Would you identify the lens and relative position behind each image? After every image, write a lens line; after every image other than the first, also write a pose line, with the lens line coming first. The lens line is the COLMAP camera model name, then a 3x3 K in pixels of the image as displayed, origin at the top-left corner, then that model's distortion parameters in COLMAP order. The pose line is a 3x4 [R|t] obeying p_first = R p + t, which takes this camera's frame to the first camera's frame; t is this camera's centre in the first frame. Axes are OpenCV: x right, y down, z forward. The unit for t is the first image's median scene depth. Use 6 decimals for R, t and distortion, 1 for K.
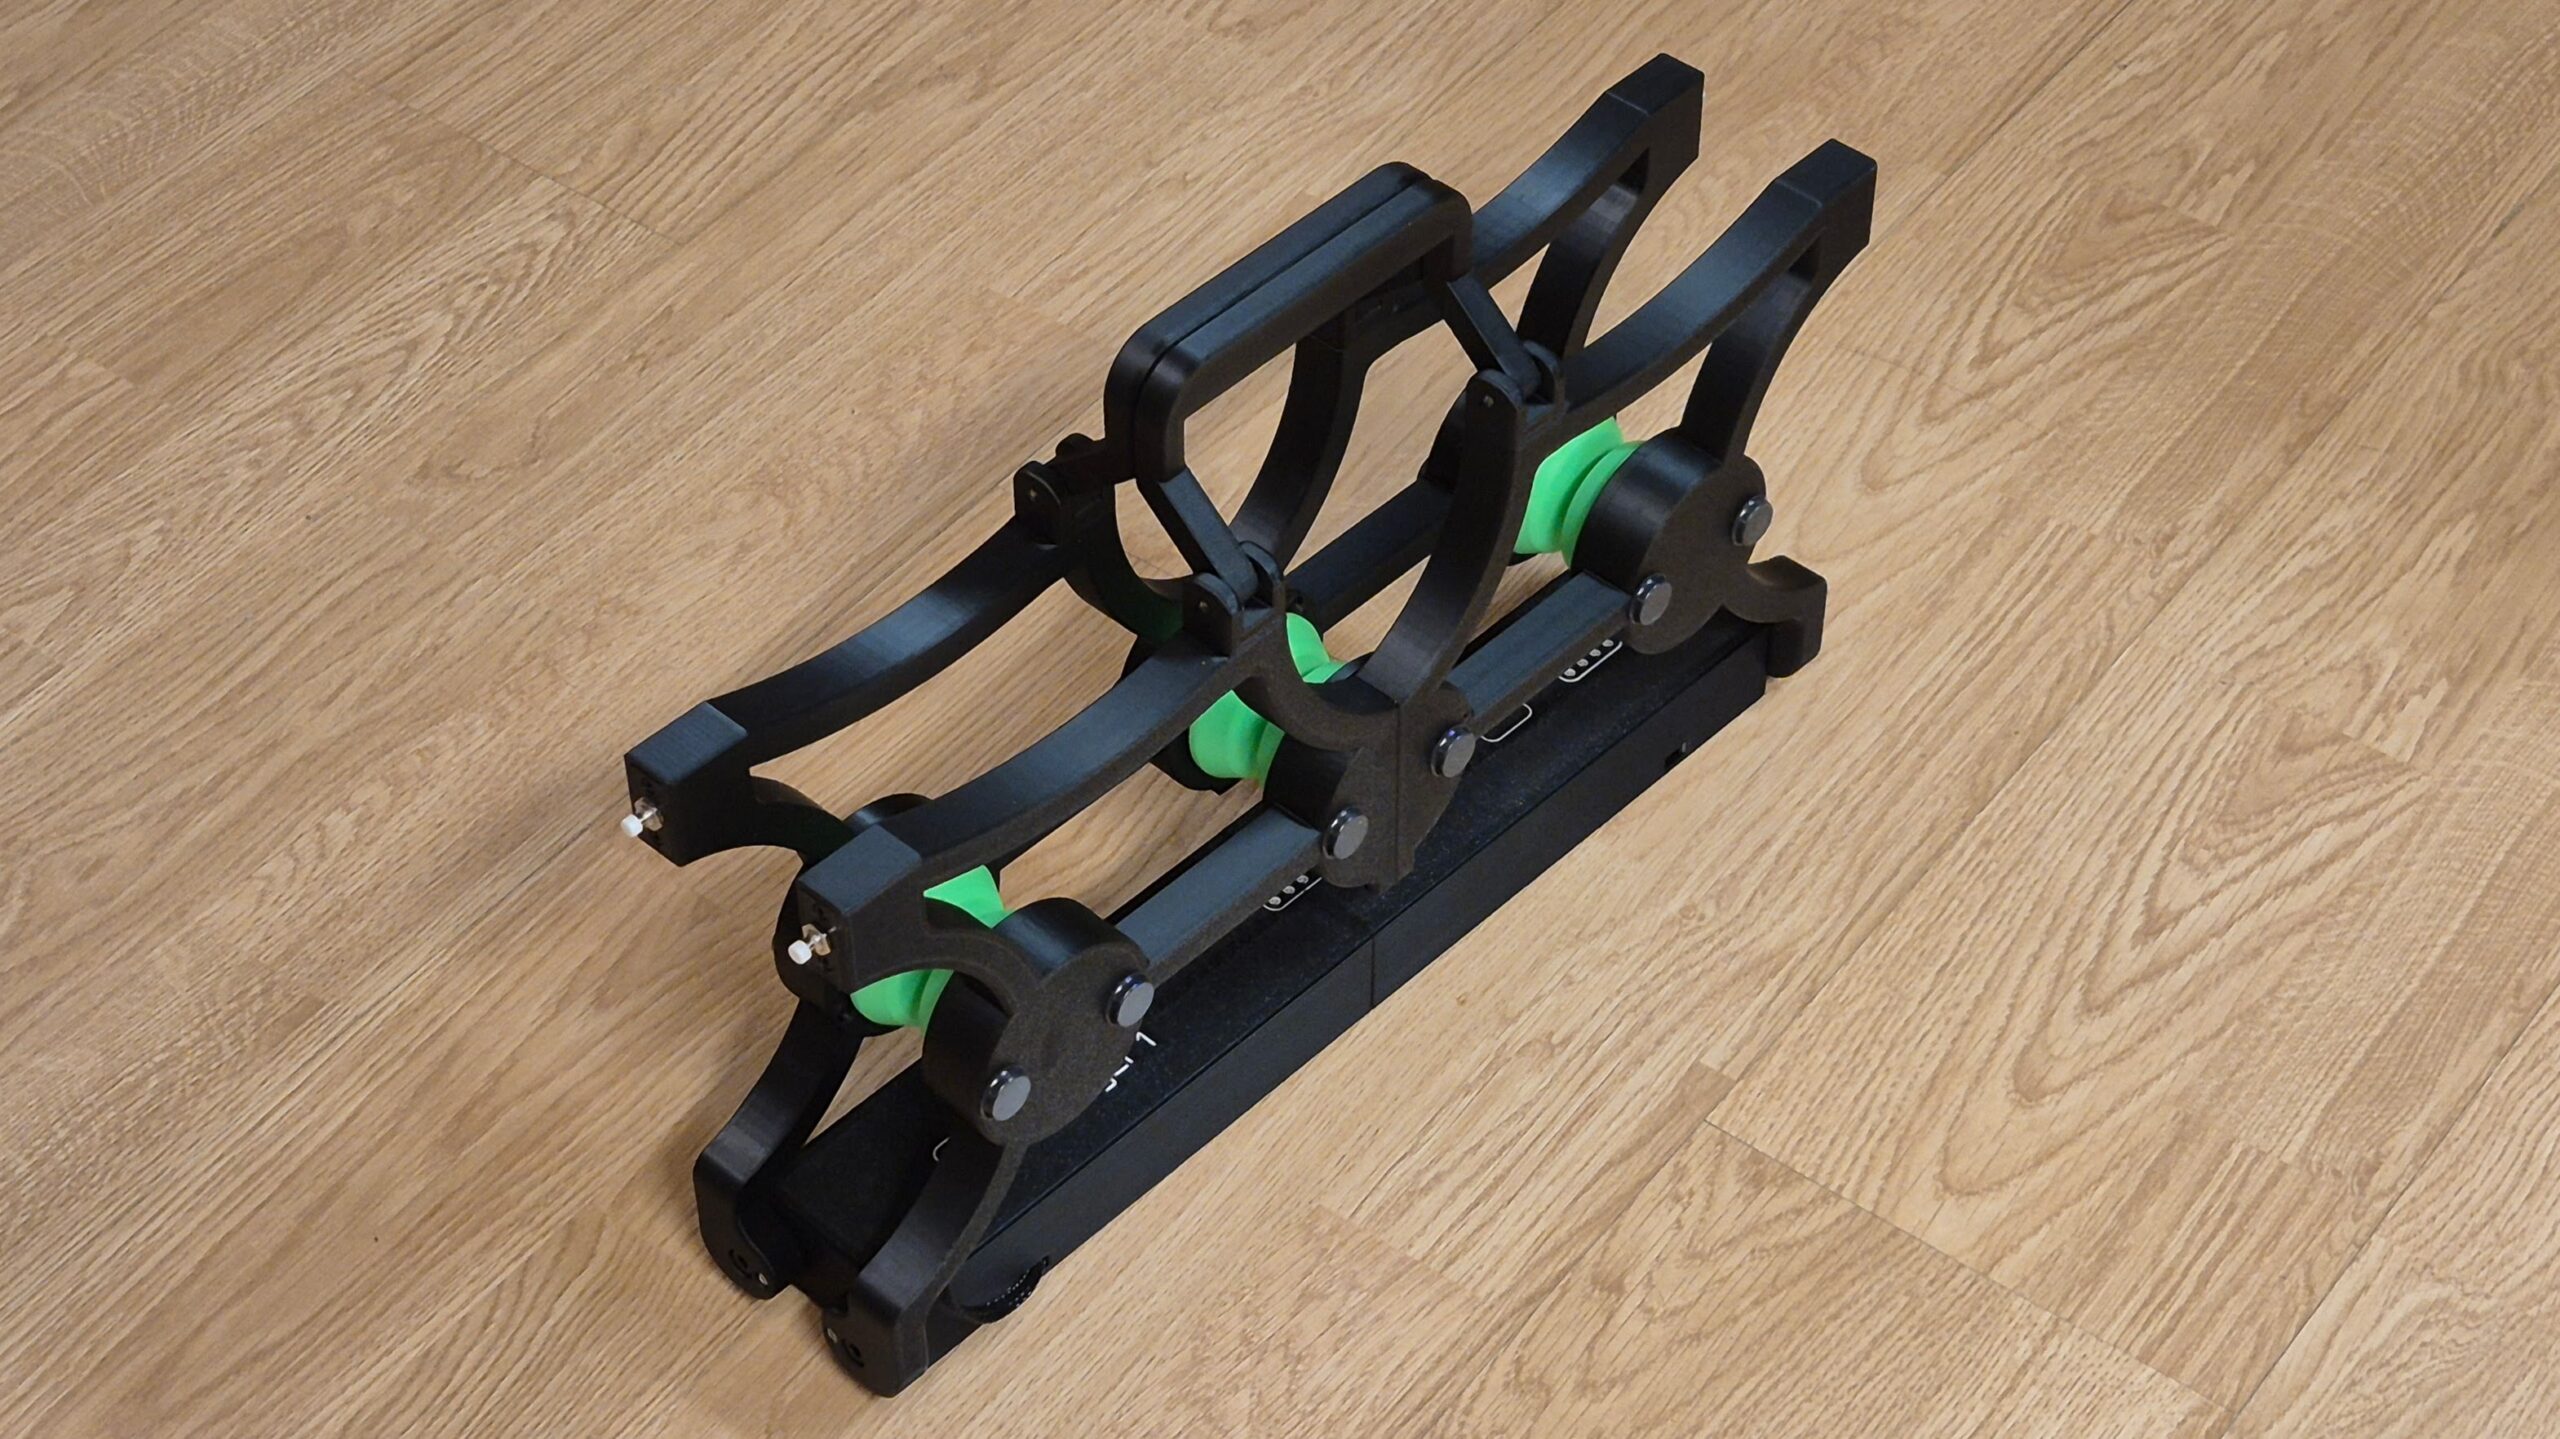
lens RADIAL K [[1829.2, 0, 1280.0], [0, 1829.2, 719.5], [0, 0, 1]] dist [0.010851, 0.001263]
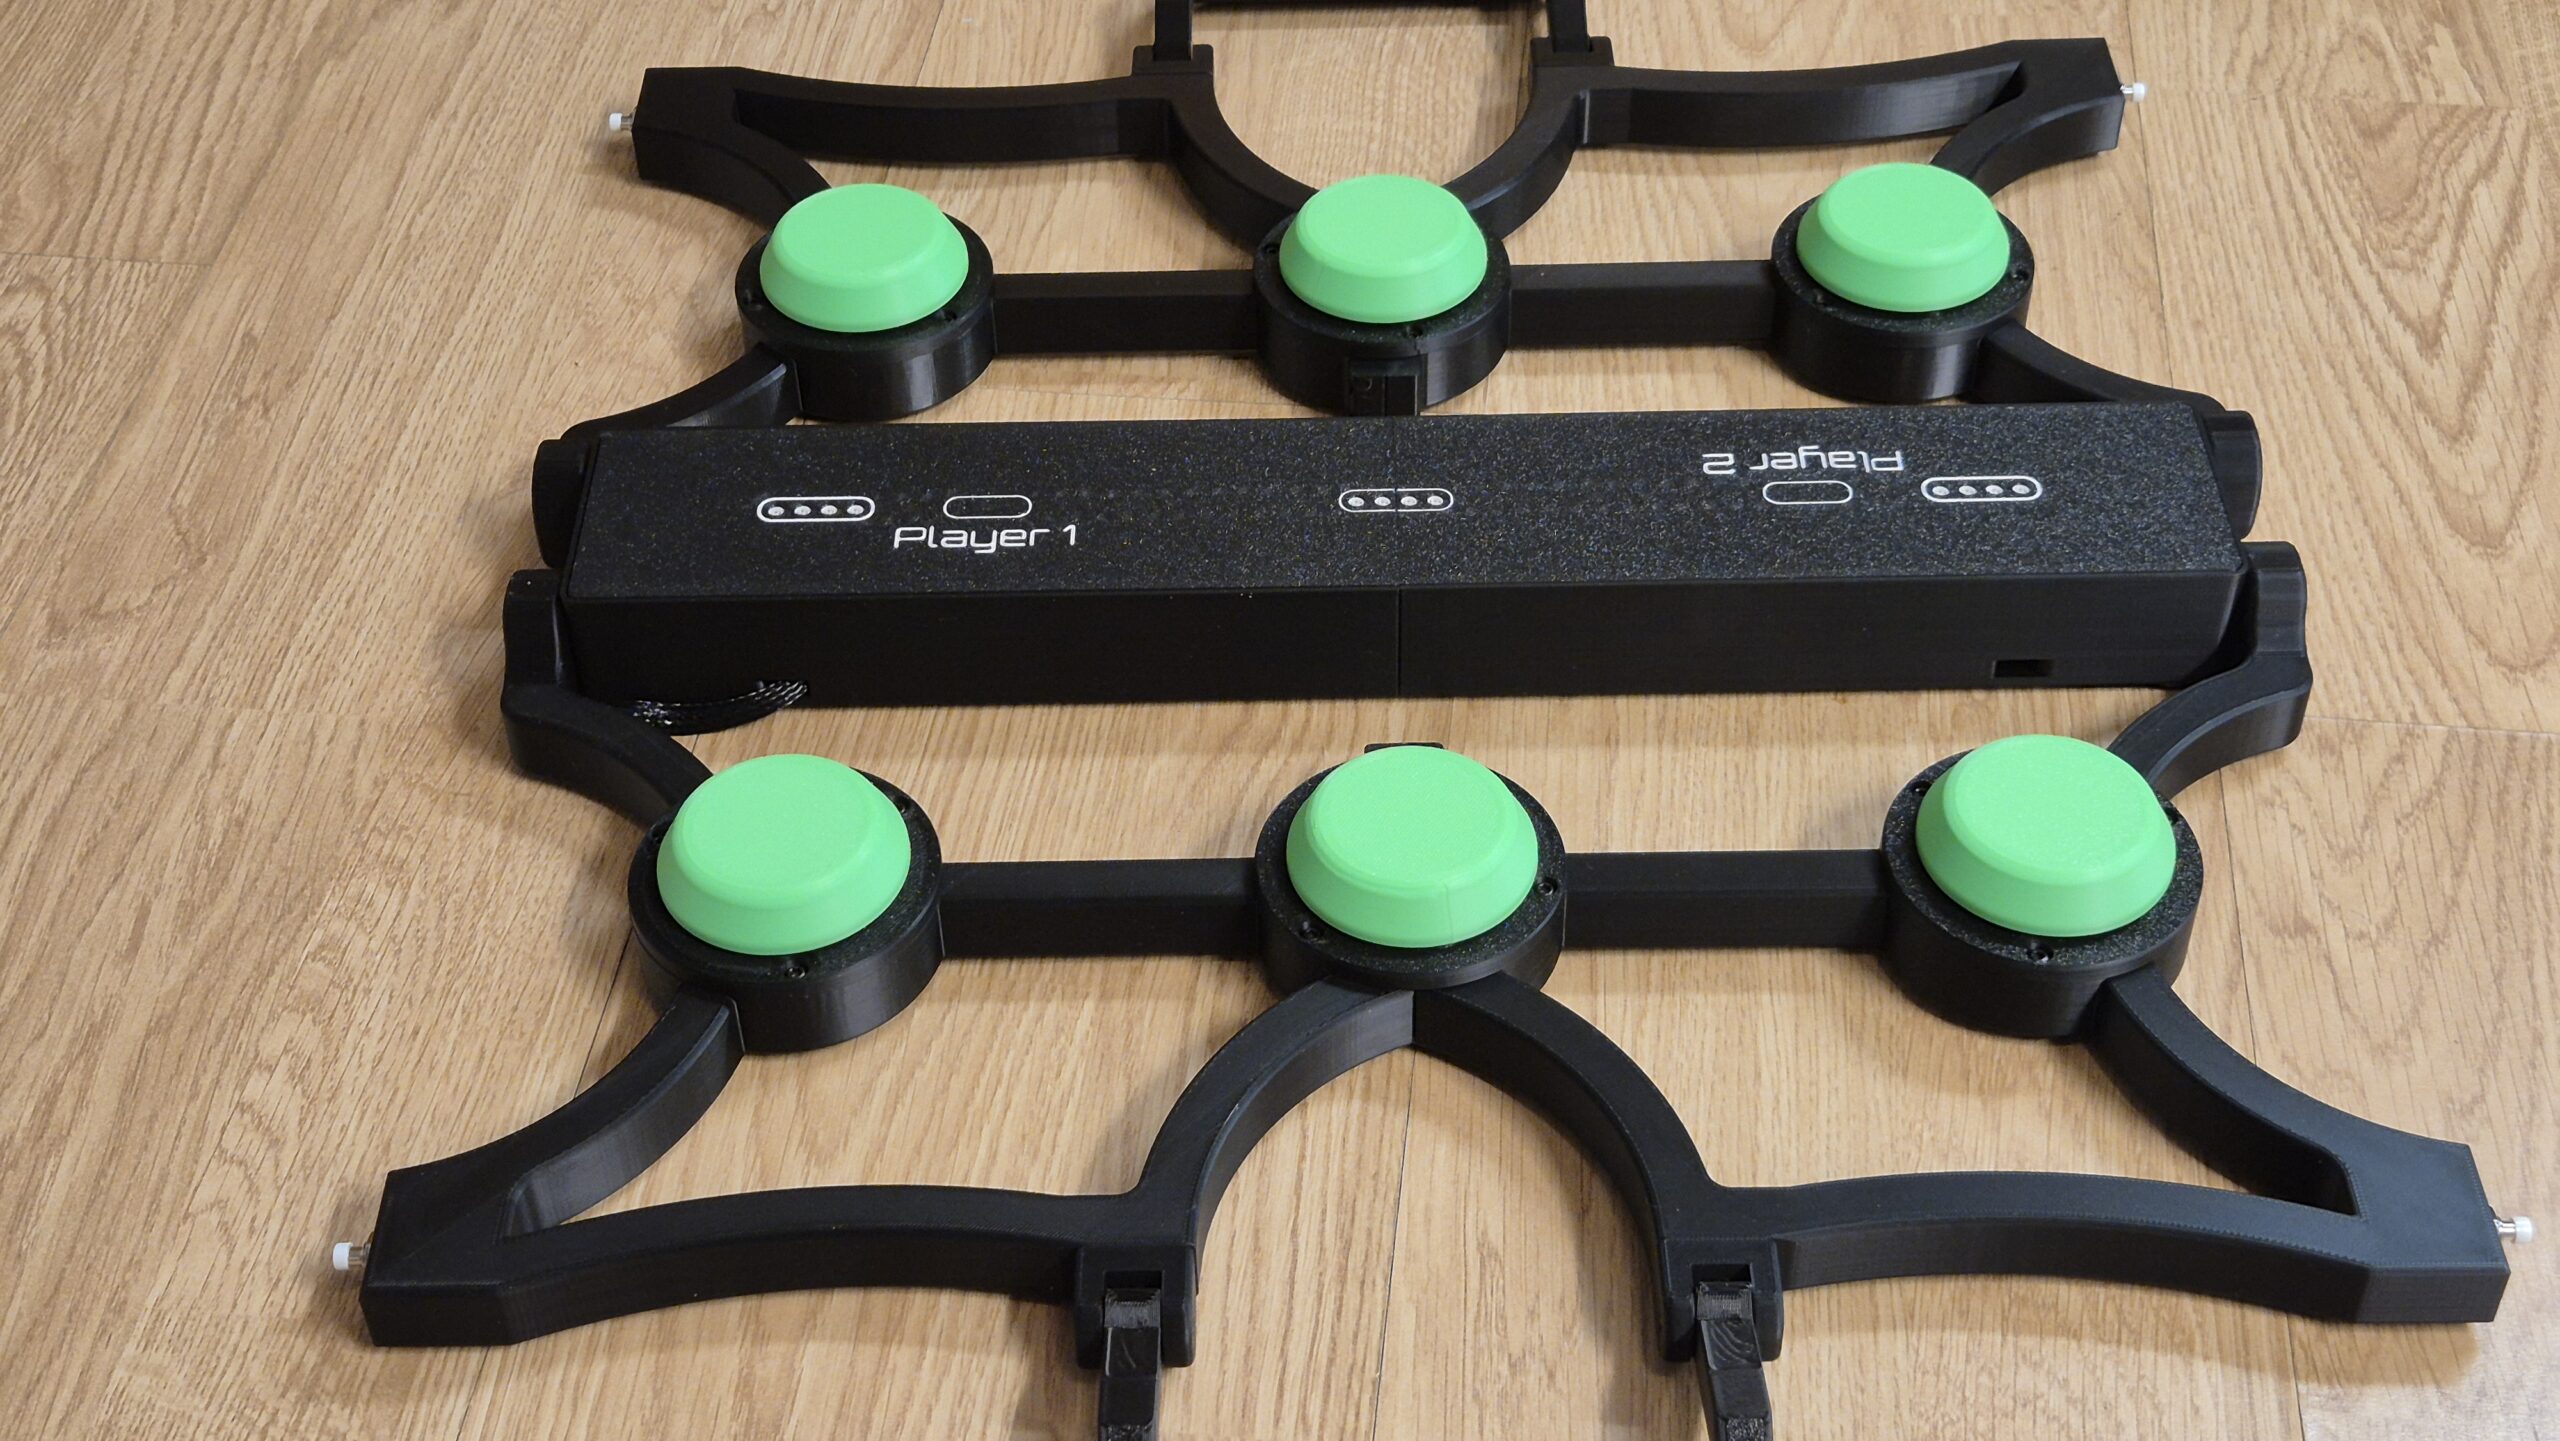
lens RADIAL K [[1829.2, 0, 1280.0], [0, 1829.2, 720.5], [0, 0, 1]] dist [0.010851, 0.001263]
pose [[0.906667, -0.375015, 0.193179, -0.236204], [0.359123, 0.926430, 0.112952, -0.012194], [-0.221325, -0.033035, 0.974640, 0.239702]]
